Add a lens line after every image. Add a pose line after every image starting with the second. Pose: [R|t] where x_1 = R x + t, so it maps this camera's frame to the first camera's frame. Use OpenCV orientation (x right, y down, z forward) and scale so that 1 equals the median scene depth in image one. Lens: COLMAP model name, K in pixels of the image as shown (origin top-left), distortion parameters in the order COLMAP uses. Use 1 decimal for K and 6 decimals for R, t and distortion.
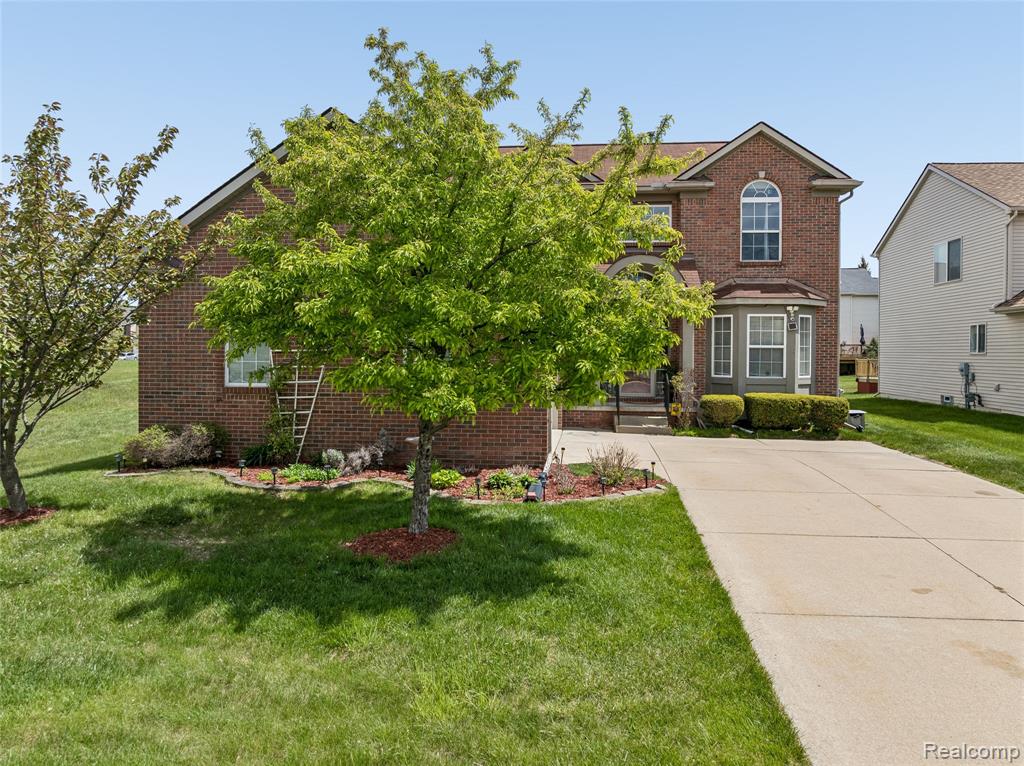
lens RADIAL K [[732.8, 0, 511.8], [0, 732.8, 360.6], [0, 0, 1]] dist [-0.048470, 0.014526]
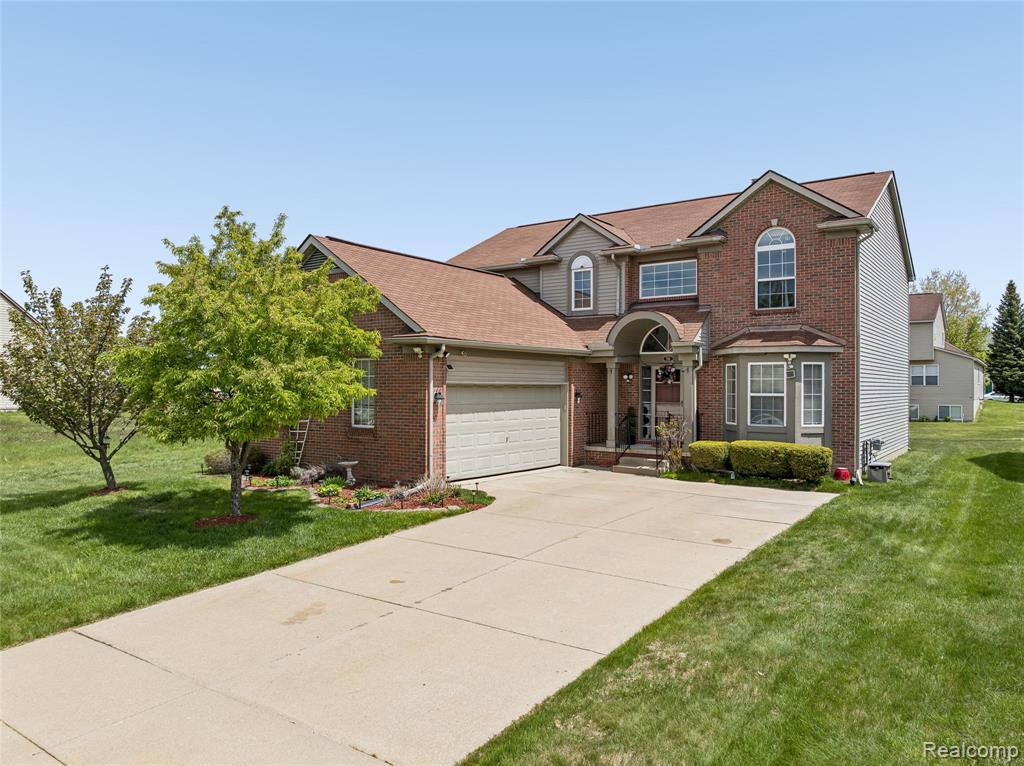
lens RADIAL K [[732.8, 0, 513.7], [0, 732.8, 381.8], [0, 0, 1]] dist [-0.048470, 0.014526]
pose [[0.869986, -0.005750, -0.493042, 0.538718], [-0.006081, 0.999731, -0.022389, -0.012347], [0.493038, 0.022477, 0.869717, -0.042329]]
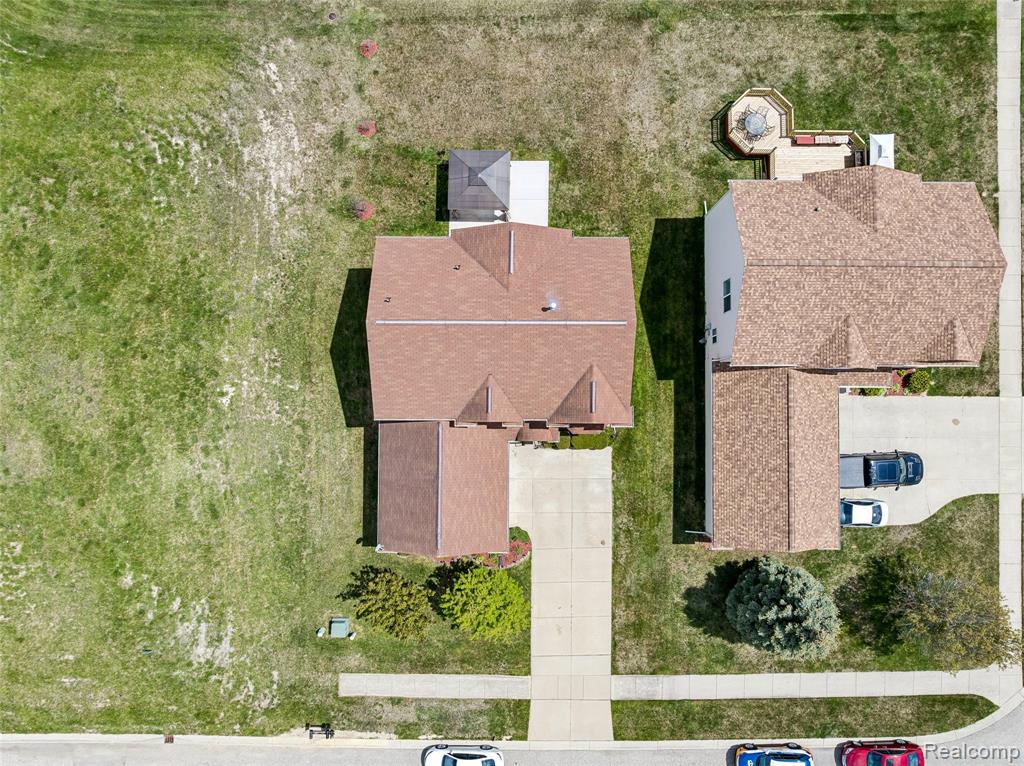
lens RADIAL K [[732.8, 0, 512.7], [0, 732.8, 387.0], [0, 0, 1]] dist [-0.048470, 0.014526]
pose [[0.994975, -0.100017, 0.004625, 0.110921], [-0.001338, 0.032912, 0.999457, -2.516243], [-0.100115, -0.994441, 0.032613, 1.088282]]
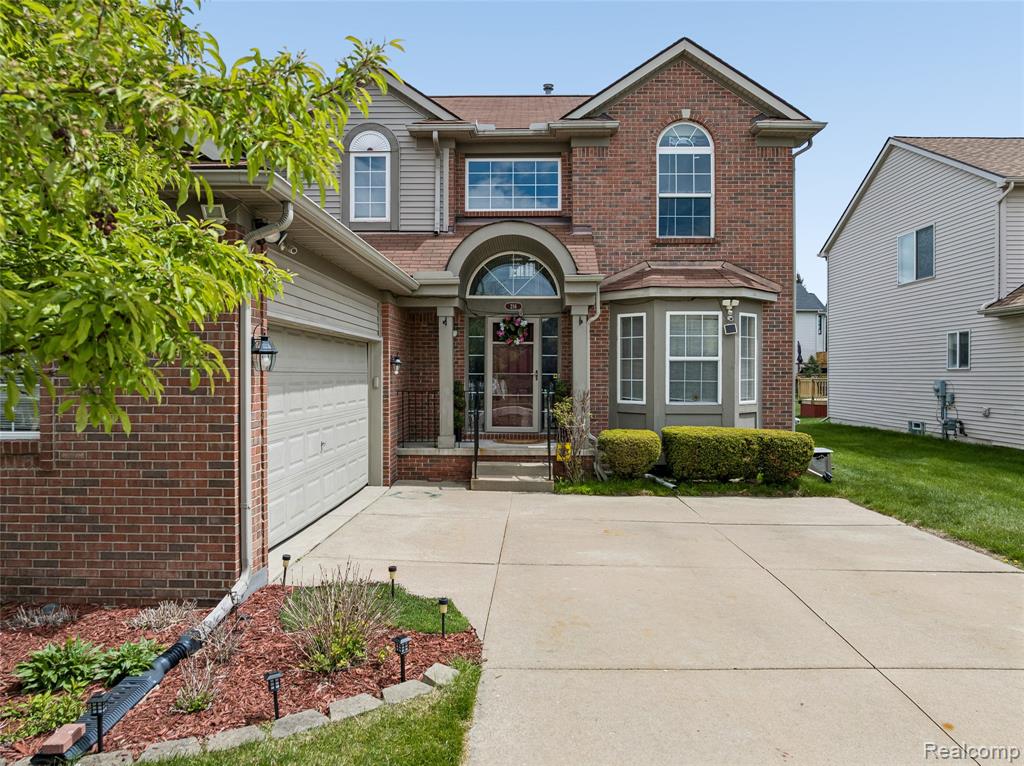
lens RADIAL K [[732.8, 0, 524.9], [0, 732.8, 373.0], [0, 0, 1]] dist [-0.048470, 0.014526]
pose [[0.995185, -0.004618, 0.097901, 0.122895], [0.005790, 0.999915, -0.011692, 0.001463], [-0.097839, 0.012203, 0.995127, 0.328776]]
